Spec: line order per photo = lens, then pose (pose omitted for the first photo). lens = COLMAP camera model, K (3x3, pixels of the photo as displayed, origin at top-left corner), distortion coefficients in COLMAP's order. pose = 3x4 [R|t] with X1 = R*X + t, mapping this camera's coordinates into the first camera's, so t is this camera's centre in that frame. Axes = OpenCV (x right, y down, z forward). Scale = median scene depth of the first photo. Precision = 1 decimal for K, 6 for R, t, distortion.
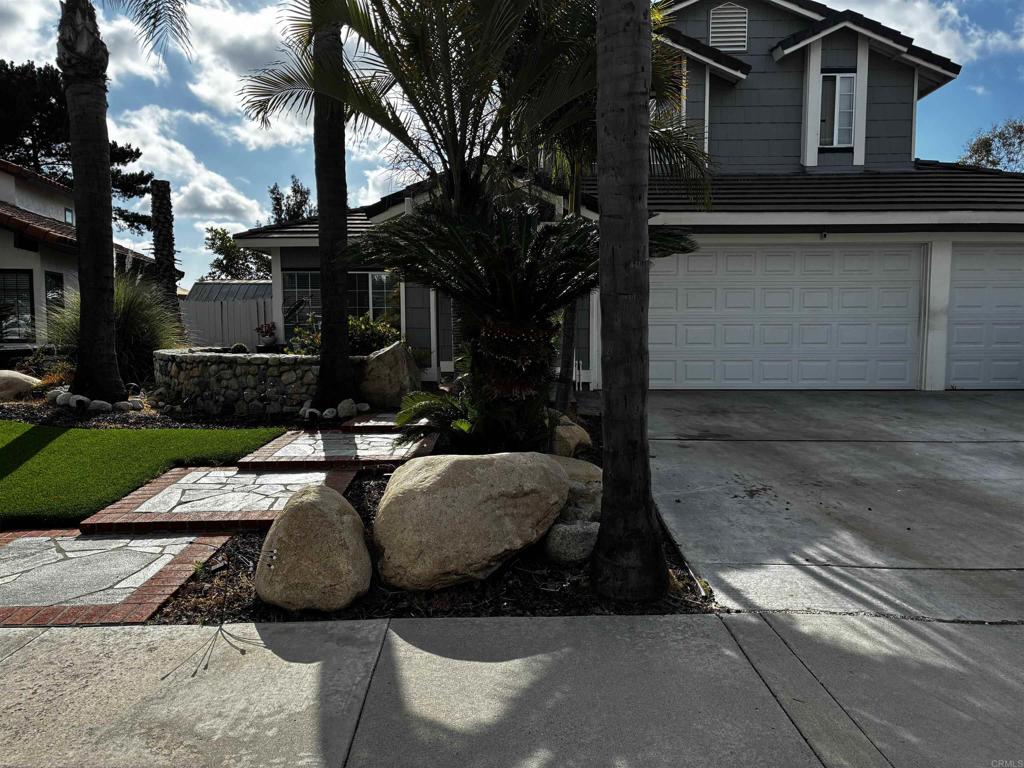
lens RADIAL K [[780.6, 0, 514.9], [0, 780.6, 390.8], [0, 0, 1]] dist [0.038753, -0.040240]
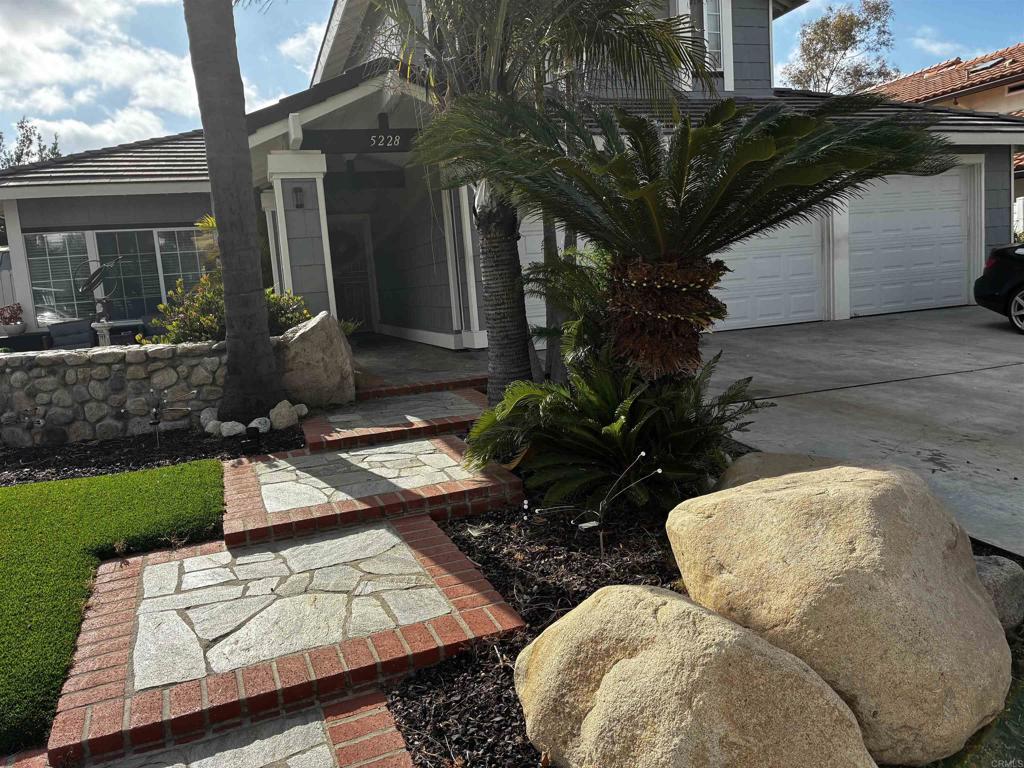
lens RADIAL K [[780.6, 0, 513.5], [0, 780.6, 376.8], [0, 0, 1]] dist [0.038753, -0.040240]
pose [[0.934222, -0.108888, 0.339664, -0.215253], [0.096135, 0.993891, 0.054206, -0.023776], [-0.343492, -0.017987, 0.938984, 0.239628]]
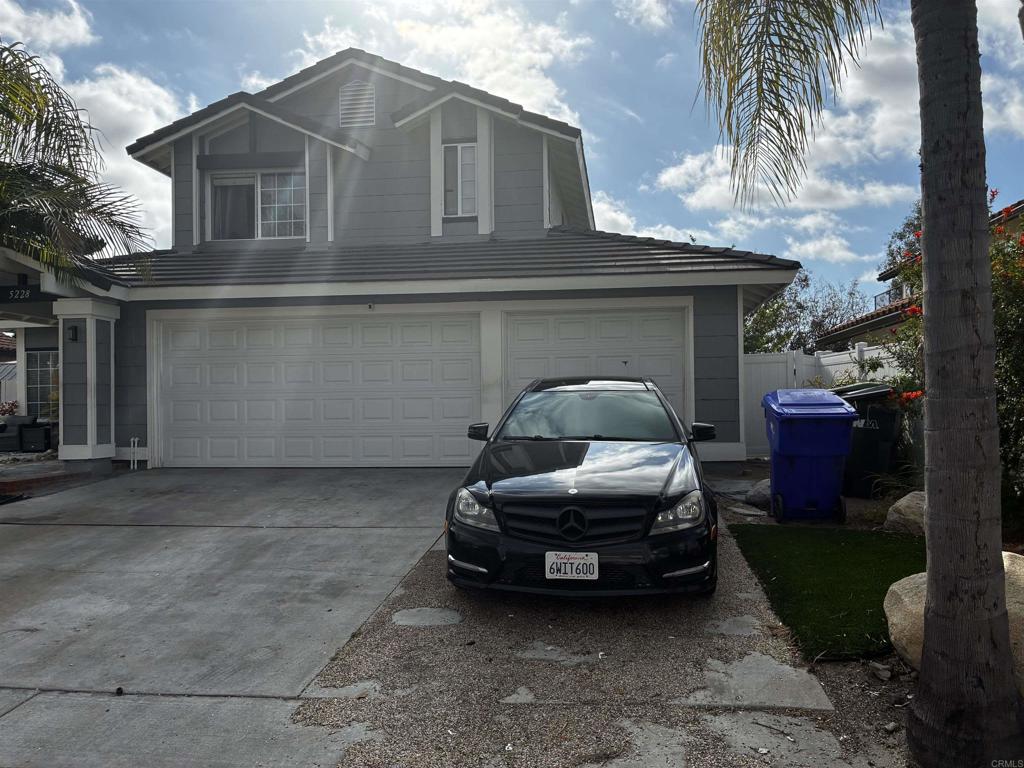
lens RADIAL K [[780.6, 0, 514.3], [0, 780.6, 387.3], [0, 0, 1]] dist [0.038753, -0.040240]
pose [[0.992938, -0.012722, -0.117947, 0.743354], [0.001226, 0.995280, -0.097035, -0.006138], [0.118625, 0.096205, 0.988268, 0.088176]]
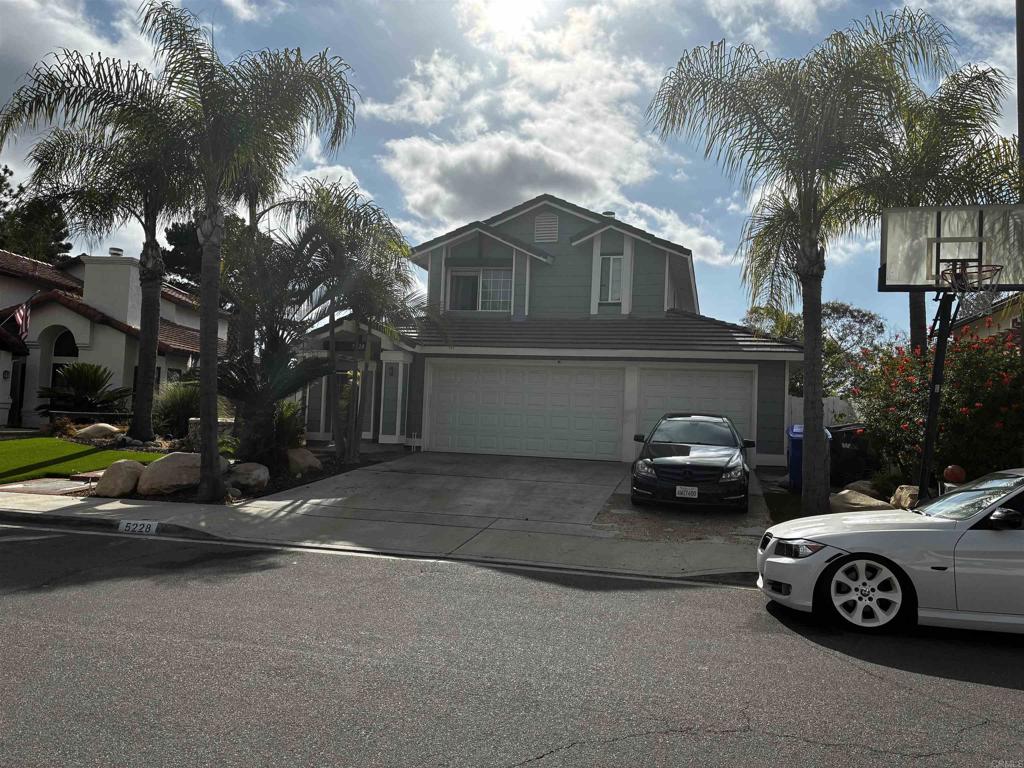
lens RADIAL K [[780.6, 0, 511.5], [0, 780.6, 383.8], [0, 0, 1]] dist [0.038753, -0.040240]
pose [[0.972128, 0.028257, -0.232742, 0.734231], [-0.056739, 0.991556, -0.116604, 0.043353], [0.227482, 0.126560, 0.965523, -0.615967]]
